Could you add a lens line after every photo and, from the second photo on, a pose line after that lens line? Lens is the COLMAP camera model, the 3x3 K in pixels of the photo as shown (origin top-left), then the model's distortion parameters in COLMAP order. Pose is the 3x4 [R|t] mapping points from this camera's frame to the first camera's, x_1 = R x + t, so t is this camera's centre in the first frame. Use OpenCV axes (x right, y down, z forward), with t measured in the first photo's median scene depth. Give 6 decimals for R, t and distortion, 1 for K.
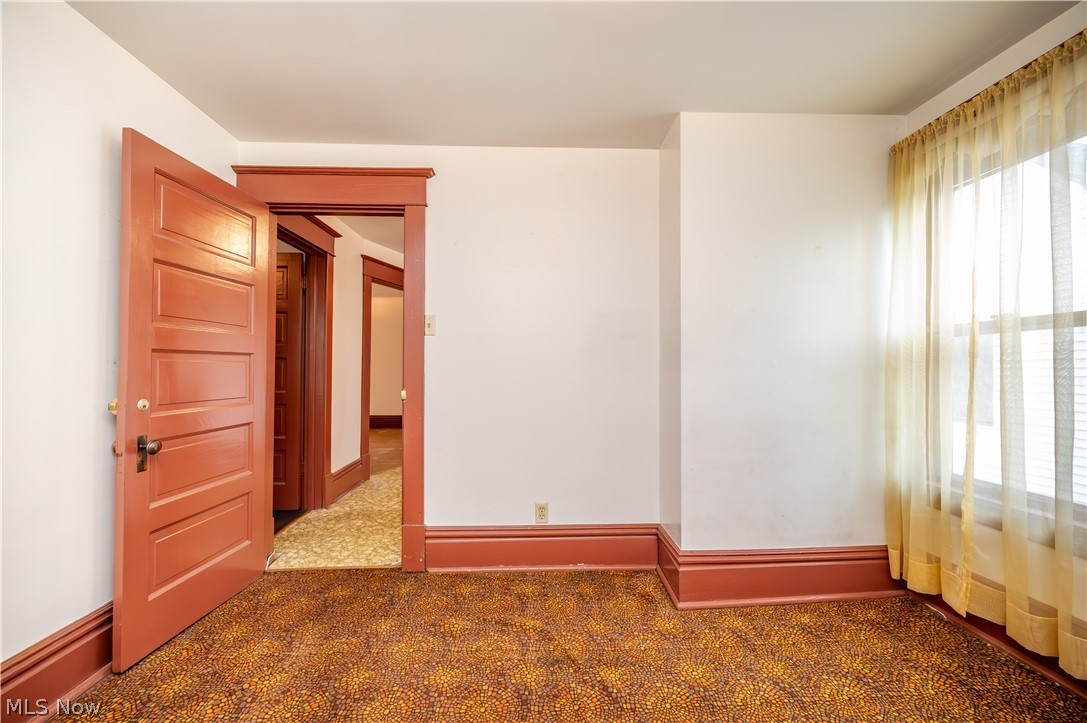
lens RADIAL K [[427.8, 0, 545.9], [0, 427.8, 362.4], [0, 0, 1]] dist [-0.002955, -0.000005]
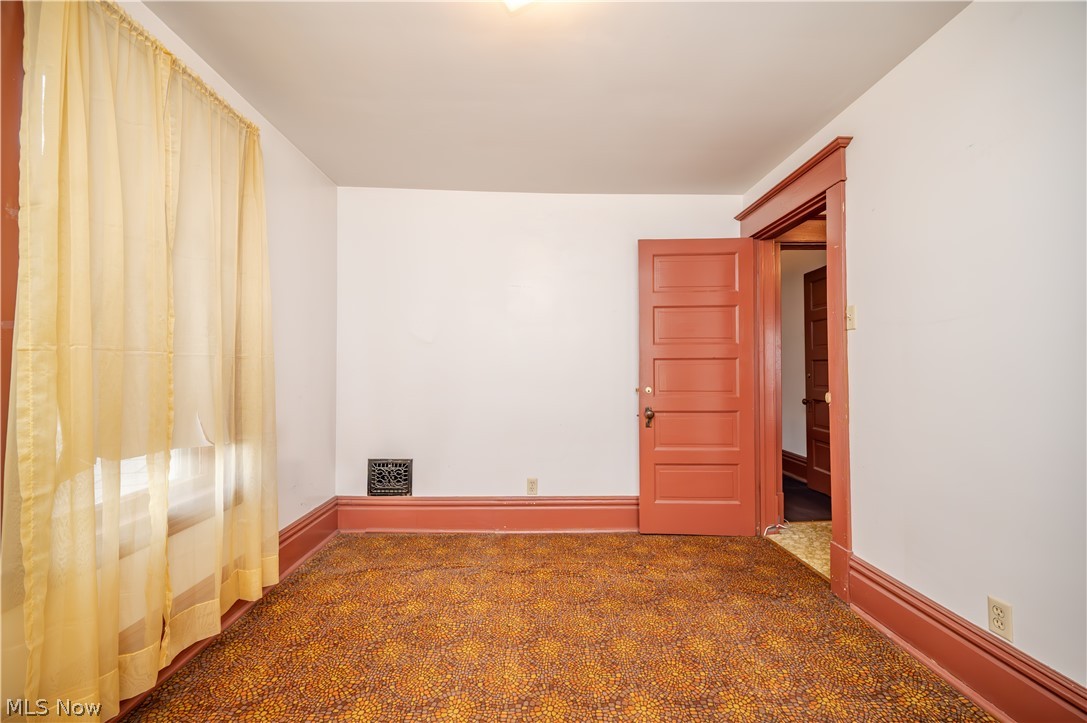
lens RADIAL K [[427.8, 0, 544.4], [0, 427.8, 363.7], [0, 0, 1]] dist [-0.002955, -0.000005]
pose [[-0.004393, -0.015131, -0.999876, 0.664597], [0.016799, 0.999743, -0.015203, 0.006770], [0.999849, -0.016863, -0.004138, 0.453803]]
